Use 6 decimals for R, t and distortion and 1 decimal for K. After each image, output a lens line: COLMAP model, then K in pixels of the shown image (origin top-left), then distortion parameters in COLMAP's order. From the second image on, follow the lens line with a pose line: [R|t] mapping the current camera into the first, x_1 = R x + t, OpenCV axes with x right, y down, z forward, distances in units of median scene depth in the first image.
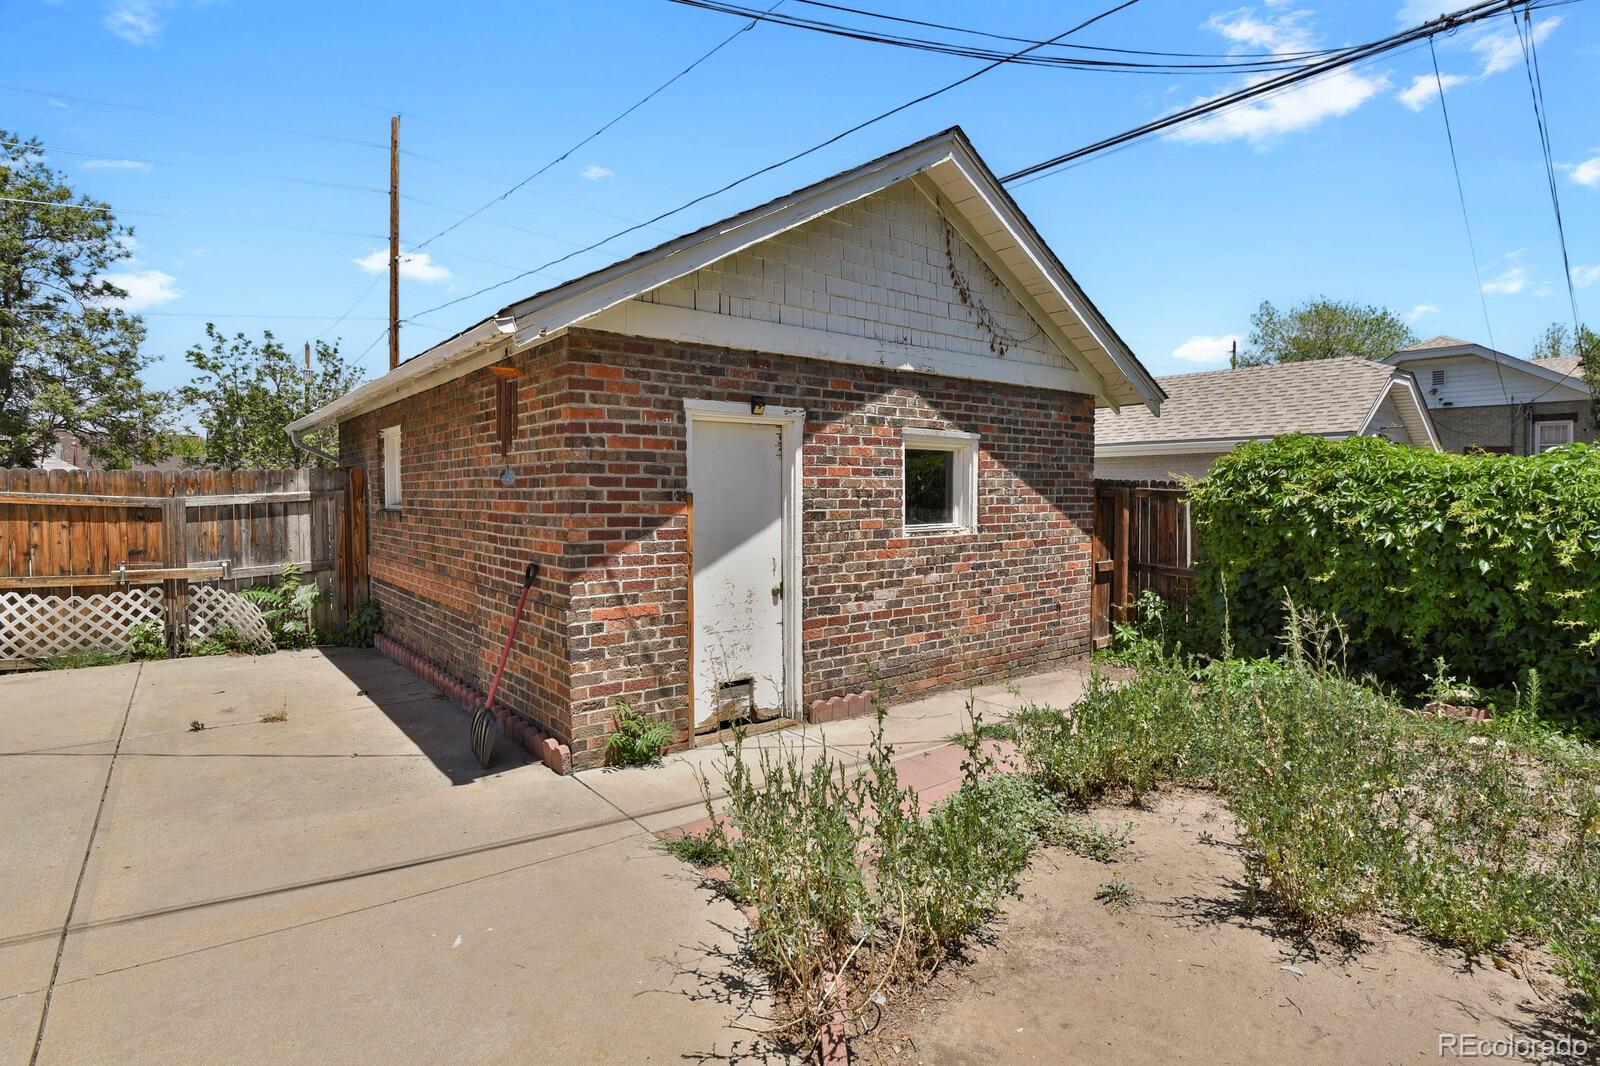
lens RADIAL K [[807.4, 0, 778.8], [0, 807.4, 501.7], [0, 0, 1]] dist [-0.021447, -0.003525]
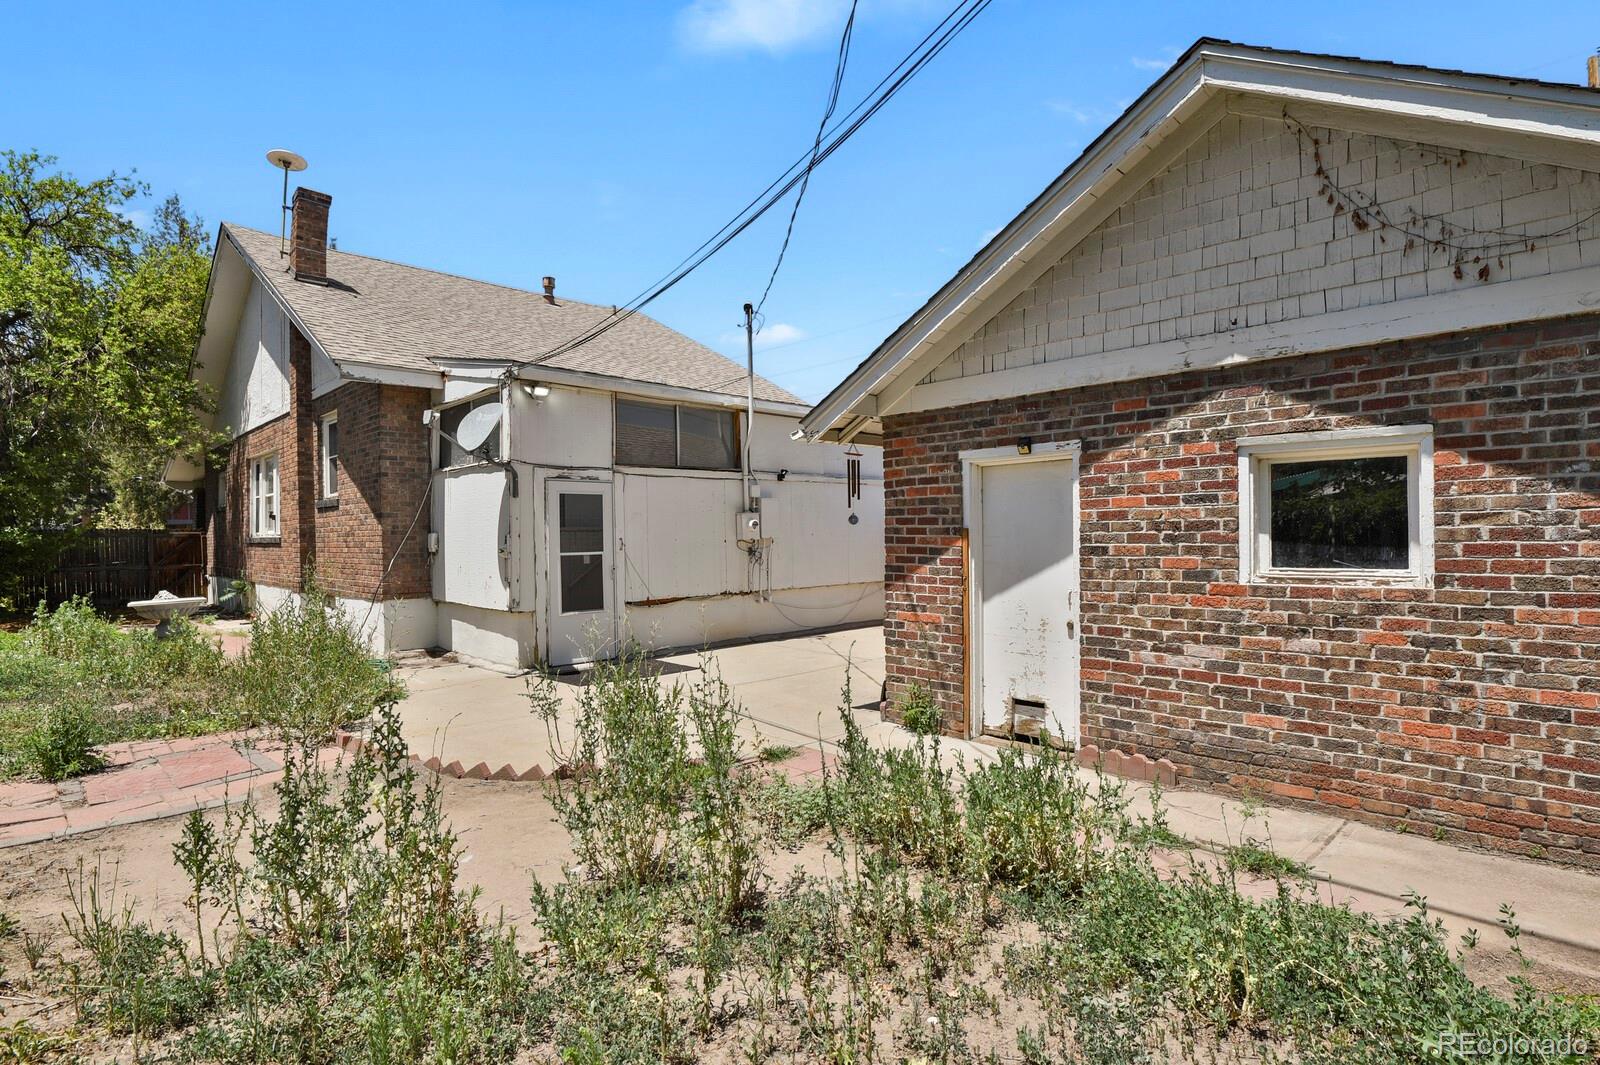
lens RADIAL K [[807.4, 0, 800.8], [0, 807.4, 532.1], [0, 0, 1]] dist [-0.021447, -0.003525]
pose [[0.098128, -0.001838, -0.995172, 0.883922], [0.001990, 0.999997, -0.001650, -0.003086], [0.995172, -0.001819, 0.098131, 0.523422]]
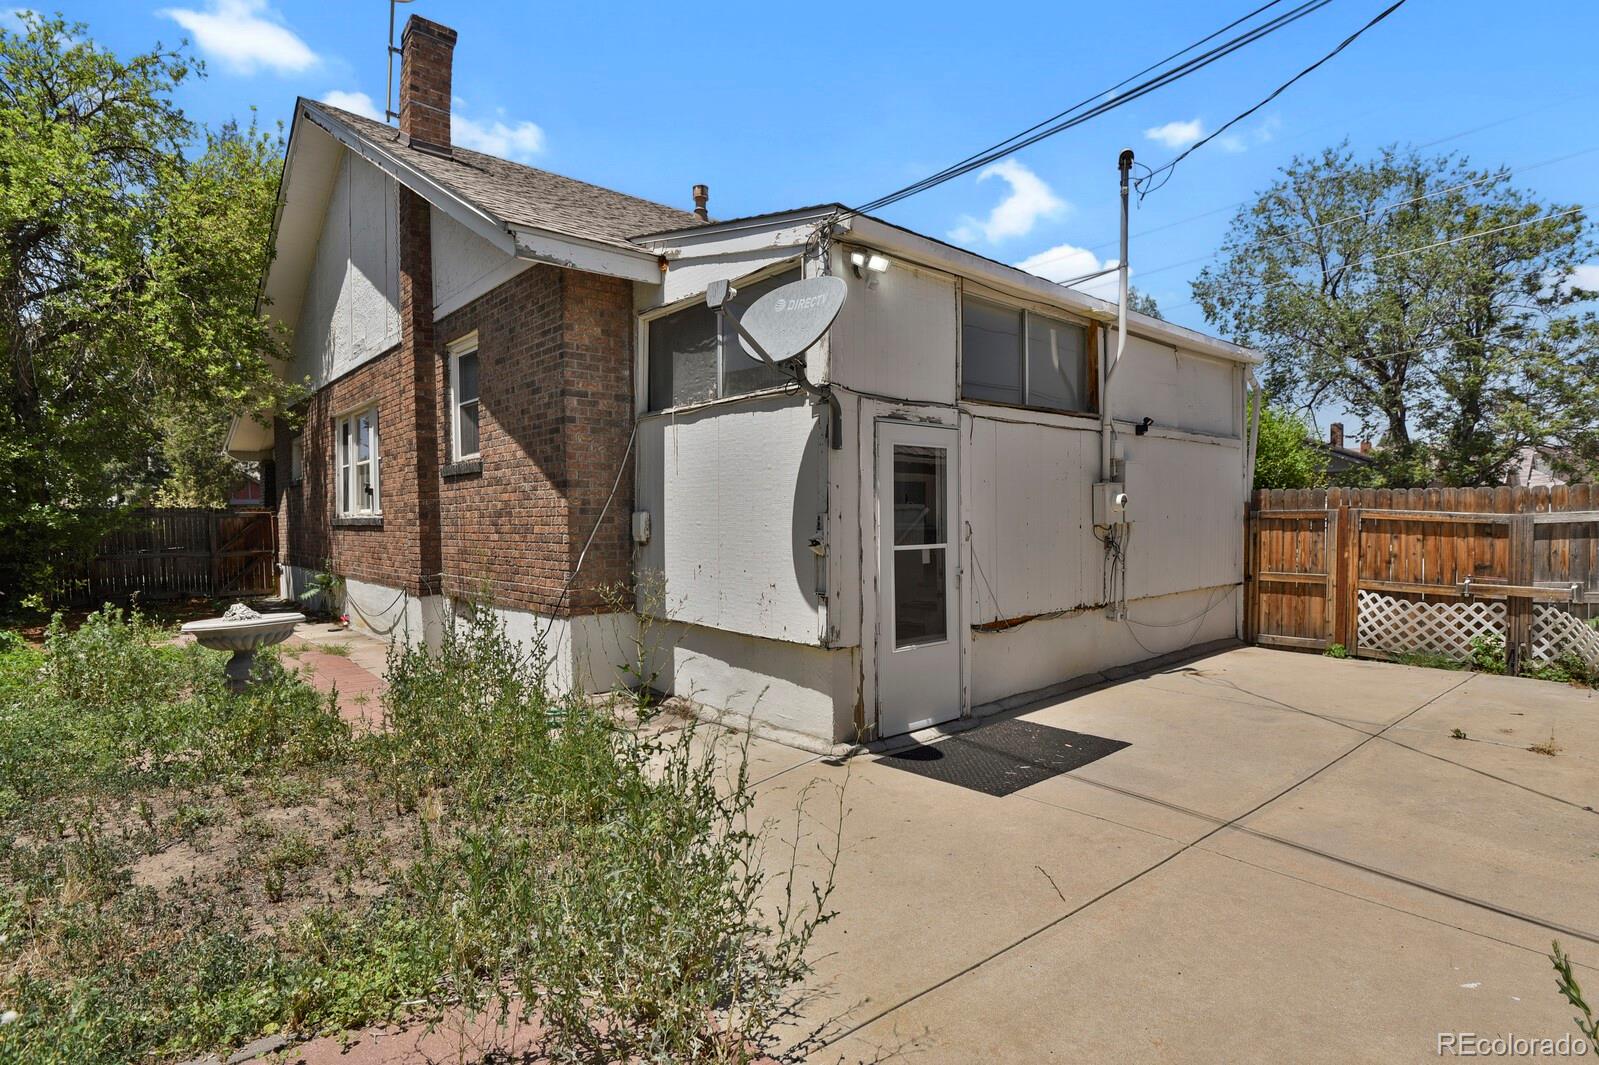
lens RADIAL K [[806.9, 0, 796.3], [0, 806.9, 541.2], [0, 0, 1]] dist [-0.021447, -0.003525]
pose [[0.046699, 0.031005, -0.998428, 0.231776], [-0.001782, 0.999519, 0.030955, -0.000005], [0.998907, 0.000334, 0.046732, 0.081745]]
